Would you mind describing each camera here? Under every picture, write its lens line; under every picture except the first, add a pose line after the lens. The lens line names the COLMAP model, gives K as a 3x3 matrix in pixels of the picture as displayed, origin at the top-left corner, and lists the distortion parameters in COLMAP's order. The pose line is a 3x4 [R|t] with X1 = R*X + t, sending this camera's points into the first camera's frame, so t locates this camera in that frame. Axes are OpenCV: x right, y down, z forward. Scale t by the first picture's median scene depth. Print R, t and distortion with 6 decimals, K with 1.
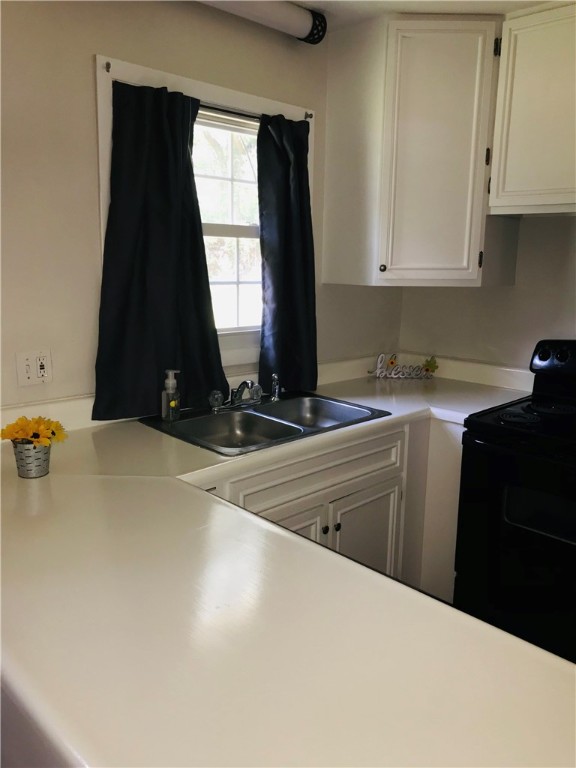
lens RADIAL K [[633.1, 0, 300.3], [0, 633.1, 390.6], [0, 0, 1]] dist [0.026576, -0.020801]
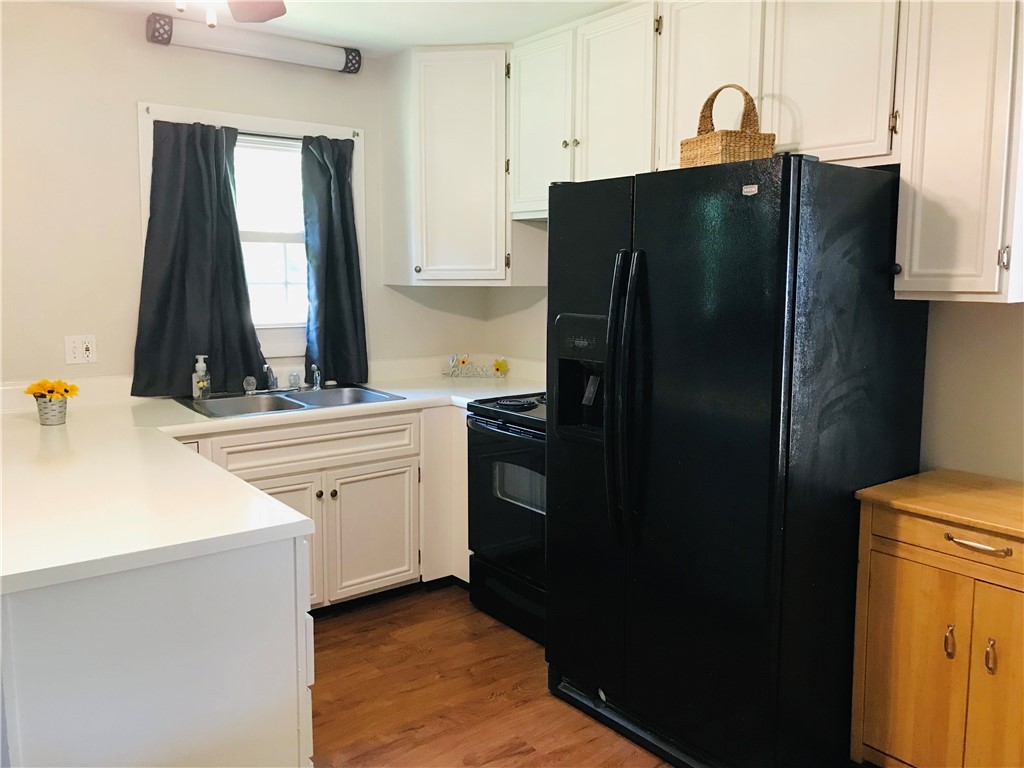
lens RADIAL K [[844.1, 0, 512.6], [0, 844.1, 380.8], [0, 0, 1]] dist [0.026576, -0.020801]
pose [[0.991006, 0.005027, -0.133722, 0.512952], [-0.015580, 0.996833, -0.077984, 0.113545], [0.132907, 0.079366, 0.987946, -0.412051]]
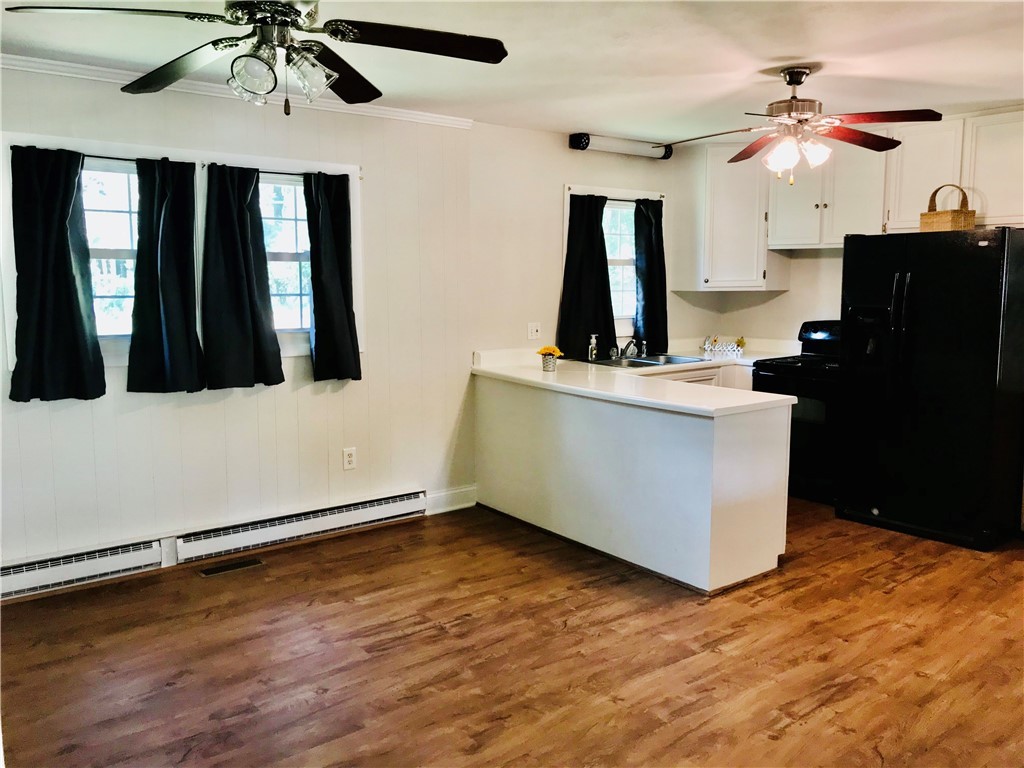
lens RADIAL K [[844.1, 0, 512.9], [0, 844.1, 387.2], [0, 0, 1]] dist [0.026576, -0.020801]
pose [[0.992614, -0.003970, -0.121251, -0.122187], [-0.005517, 0.996953, -0.077808, 0.295646], [0.121190, 0.077903, 0.989568, -1.405614]]
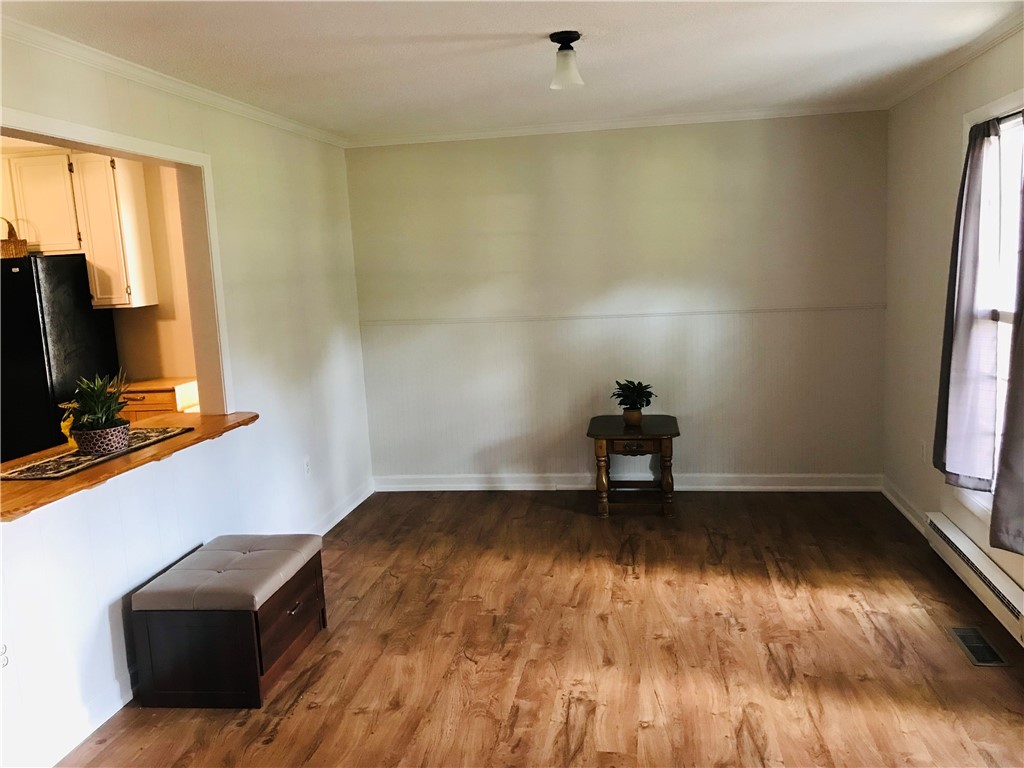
lens RADIAL K [[844.1, 0, 518.1], [0, 844.1, 378.0], [0, 0, 1]] dist [0.026576, -0.020801]
pose [[0.809968, -0.136589, 0.570346, 0.408230], [0.182015, 0.983025, -0.023067, 0.384626], [-0.557514, 0.122495, 0.821080, -1.911456]]
